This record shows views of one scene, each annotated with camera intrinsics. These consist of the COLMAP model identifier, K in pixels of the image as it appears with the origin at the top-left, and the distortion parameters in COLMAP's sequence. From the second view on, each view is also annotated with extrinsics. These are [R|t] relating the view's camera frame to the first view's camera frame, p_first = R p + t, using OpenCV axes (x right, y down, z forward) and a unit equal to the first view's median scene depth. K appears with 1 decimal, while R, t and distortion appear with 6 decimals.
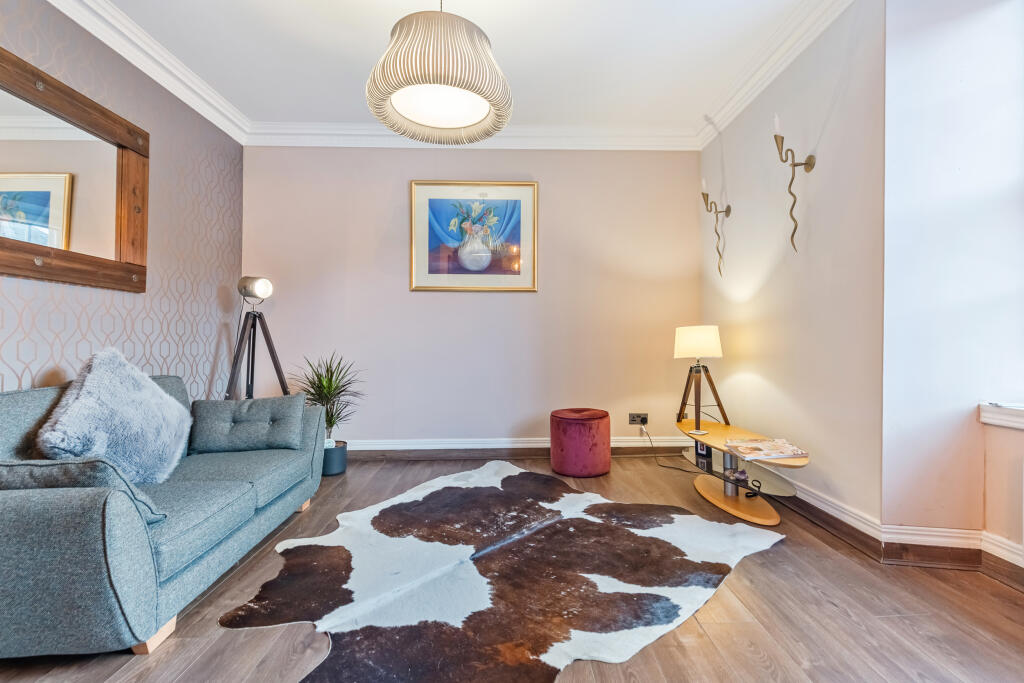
lens RADIAL K [[456.8, 0, 512.0], [0, 456.8, 341.5], [0, 0, 1]] dist [0.001144, -0.003702]
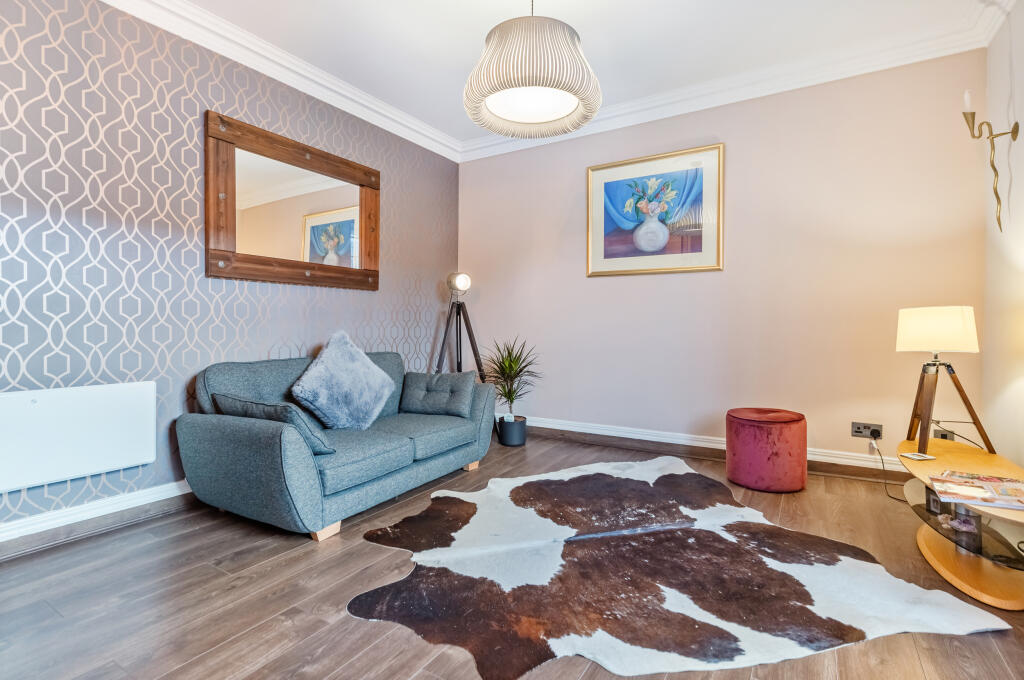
lens RADIAL K [[471.6, 0, 513.7], [0, 471.6, 332.6], [0, 0, 1]] dist [-0.003037, -0.001037]
pose [[0.839710, 0.010698, -0.542930, 0.315695], [-0.002260, 0.999866, 0.016206, -0.005780], [0.543031, -0.012381, 0.839621, 0.047518]]
